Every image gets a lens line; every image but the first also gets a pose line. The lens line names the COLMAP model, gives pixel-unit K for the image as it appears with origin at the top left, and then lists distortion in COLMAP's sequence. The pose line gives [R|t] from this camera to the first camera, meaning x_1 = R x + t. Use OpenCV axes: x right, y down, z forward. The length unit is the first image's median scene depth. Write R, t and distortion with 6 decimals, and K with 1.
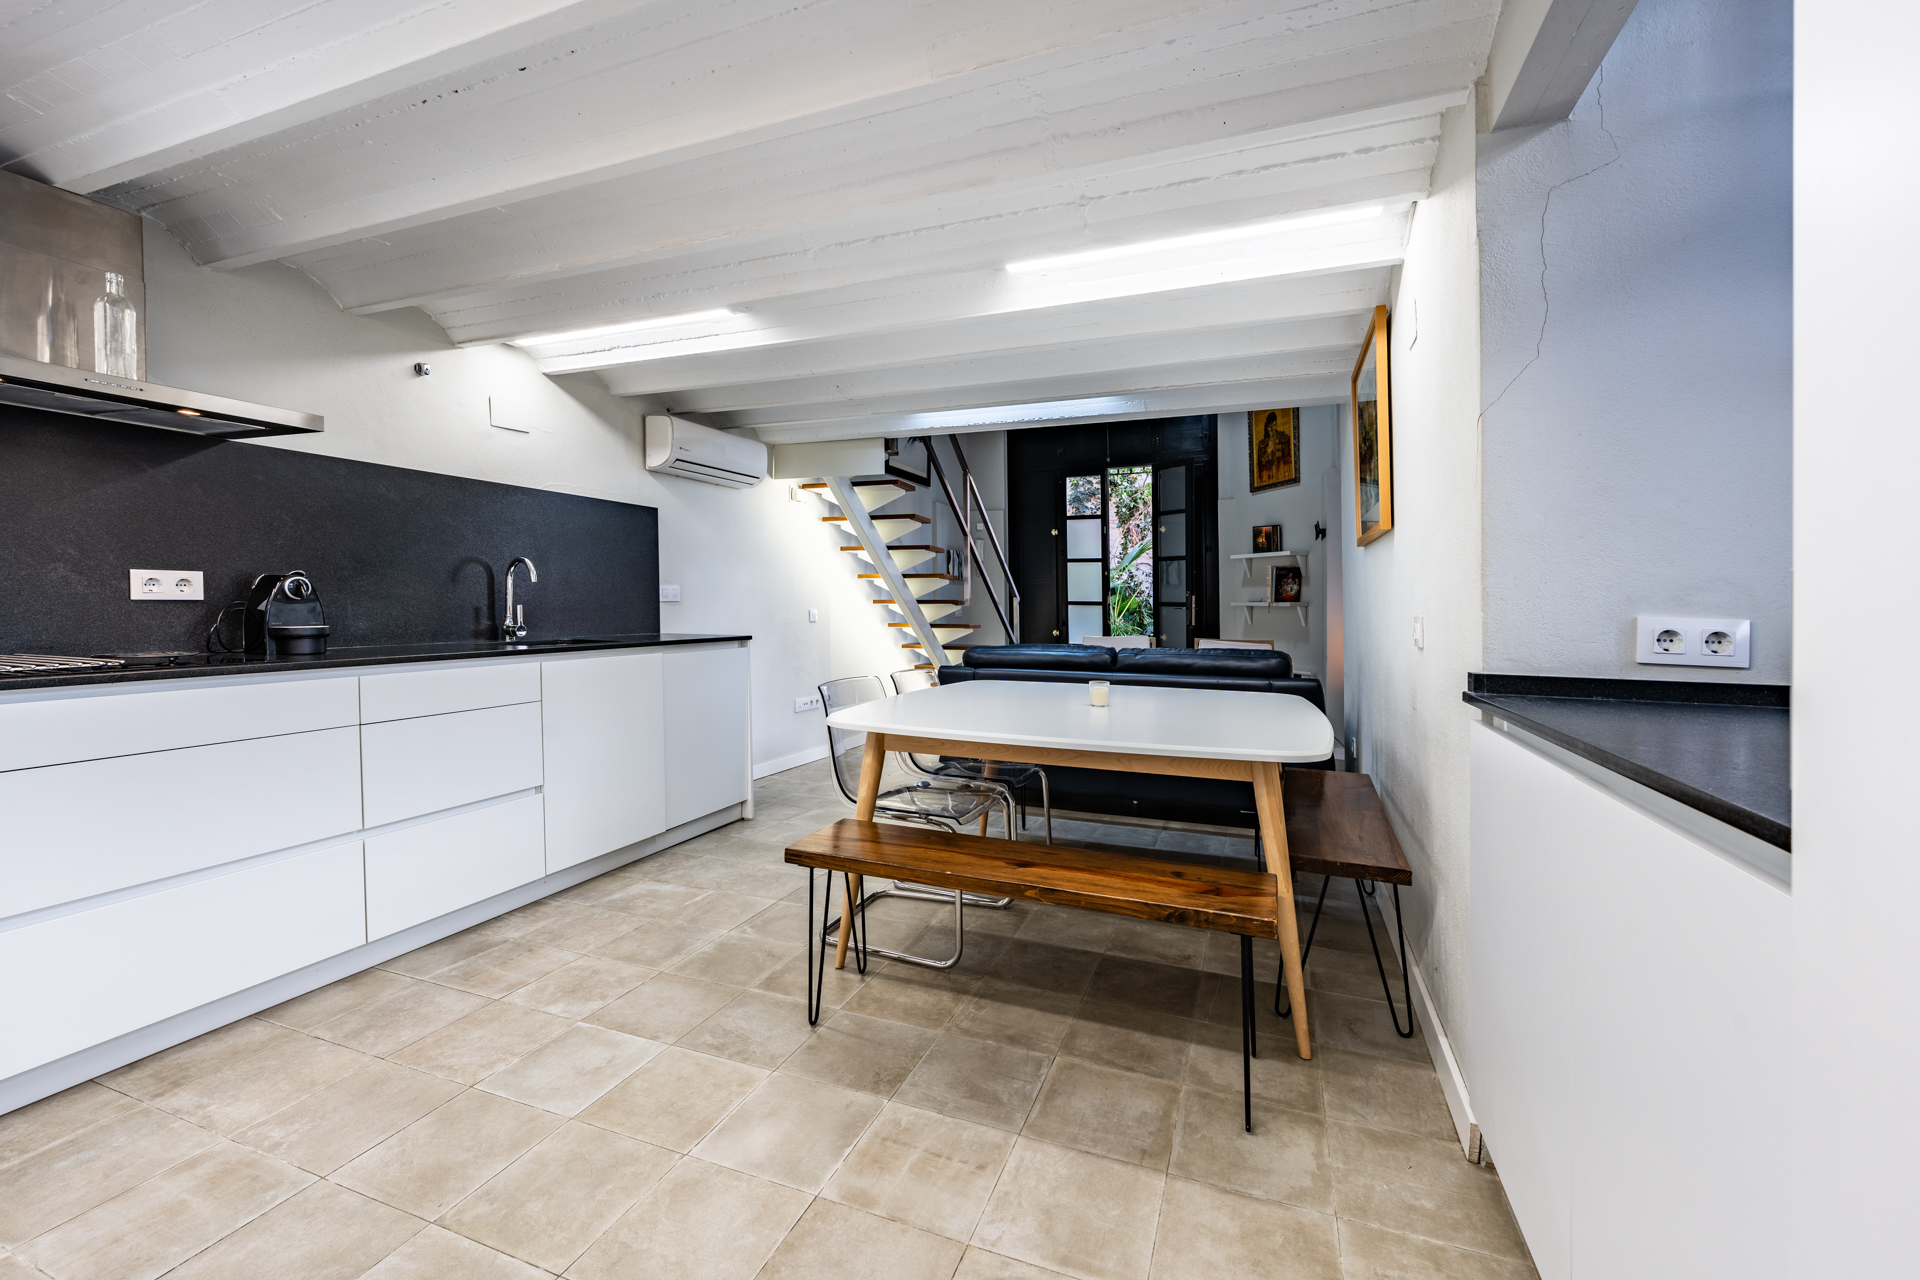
lens RADIAL K [[818.9, 0, 960.0], [0, 818.9, 640.0], [0, 0, 1]] dist [0.000554, -0.000047]
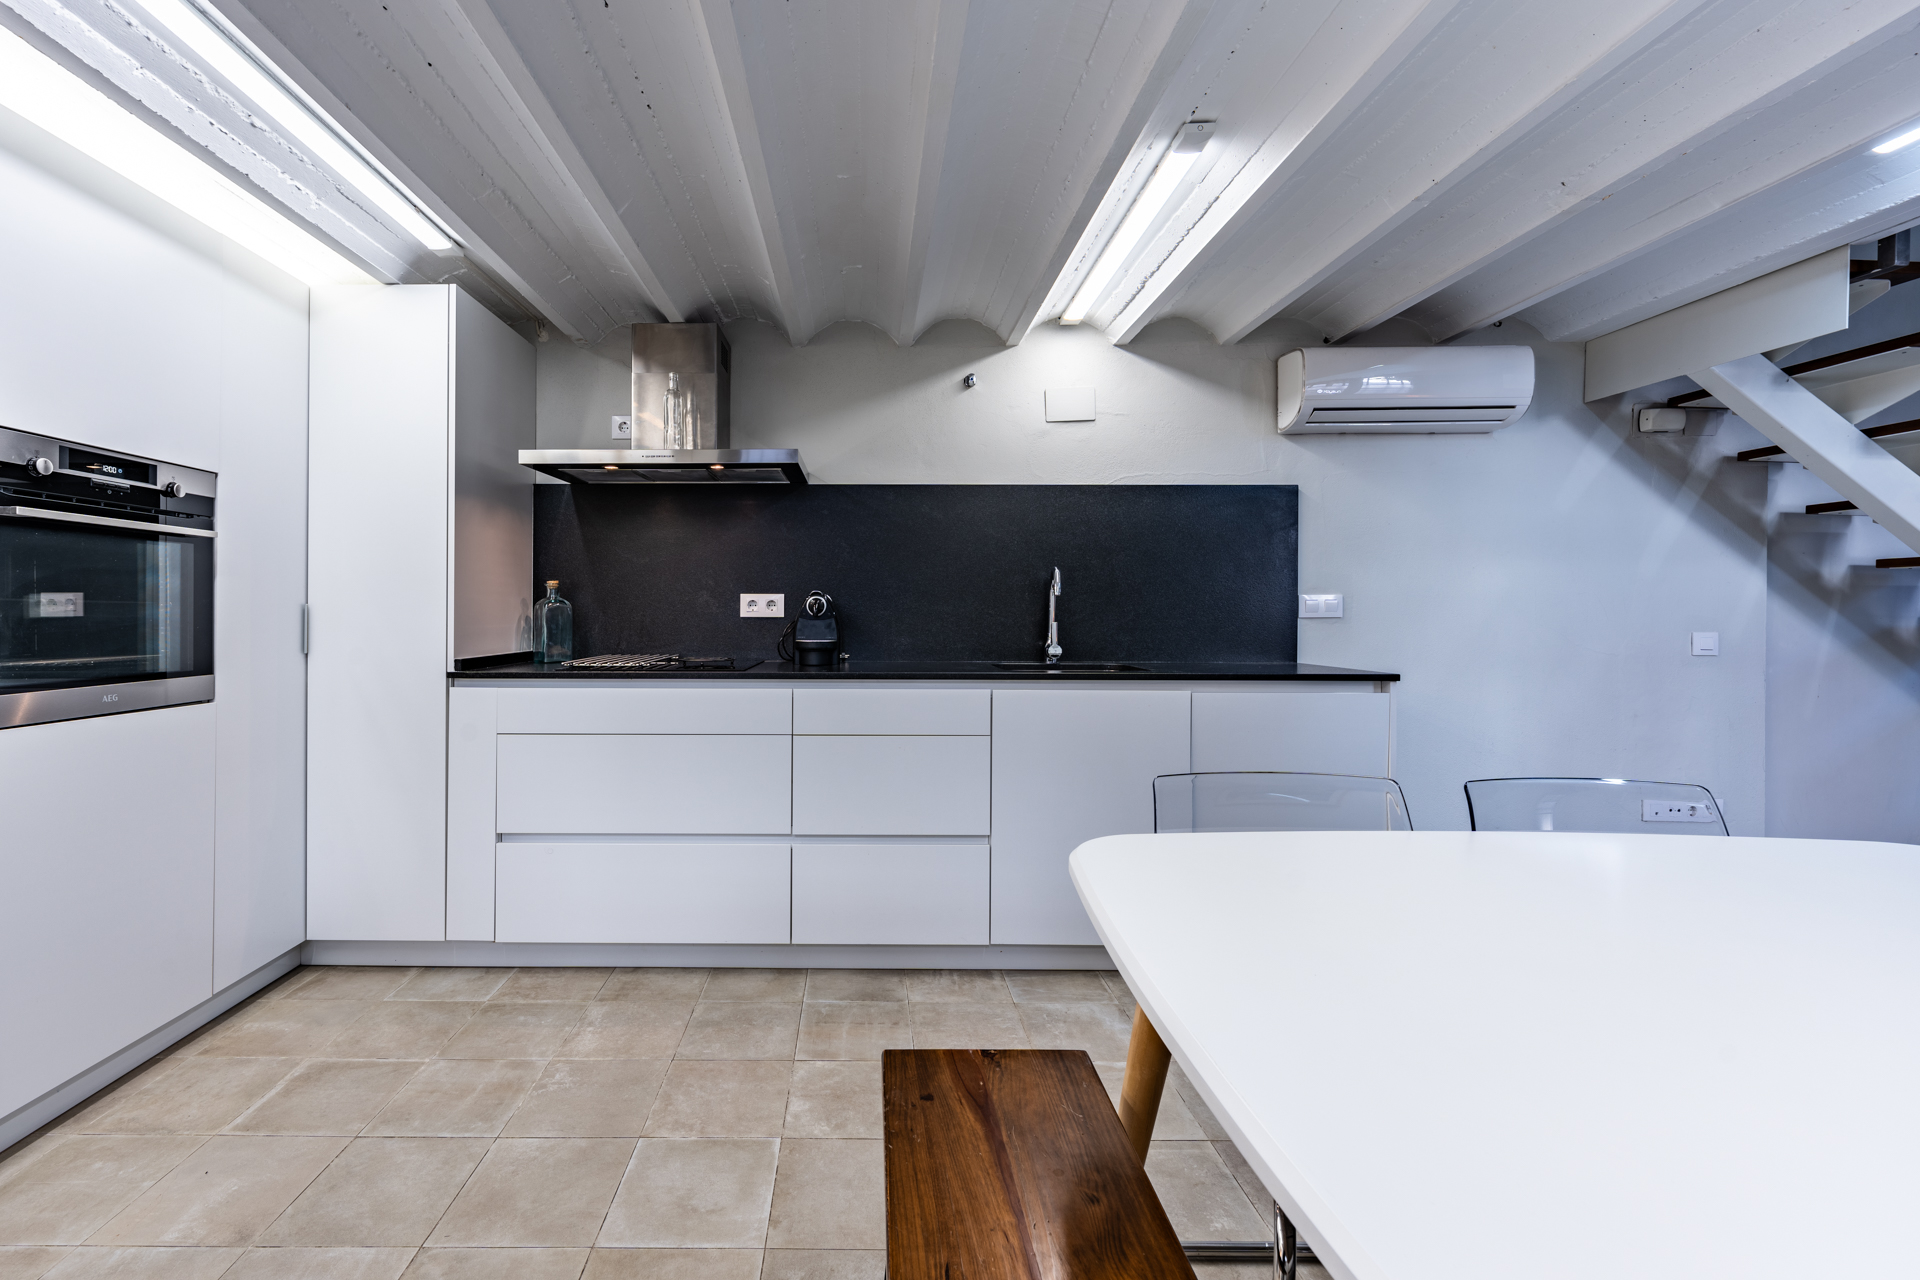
lens RADIAL K [[818.9, 0, 960.0], [0, 818.9, 640.0], [0, 0, 1]] dist [0.000554, -0.000047]
pose [[0.347679, 0.022802, -0.937336, 0.314193], [-0.042758, 0.999050, 0.008443, -0.035369], [0.936638, 0.037143, 0.348324, 0.797399]]
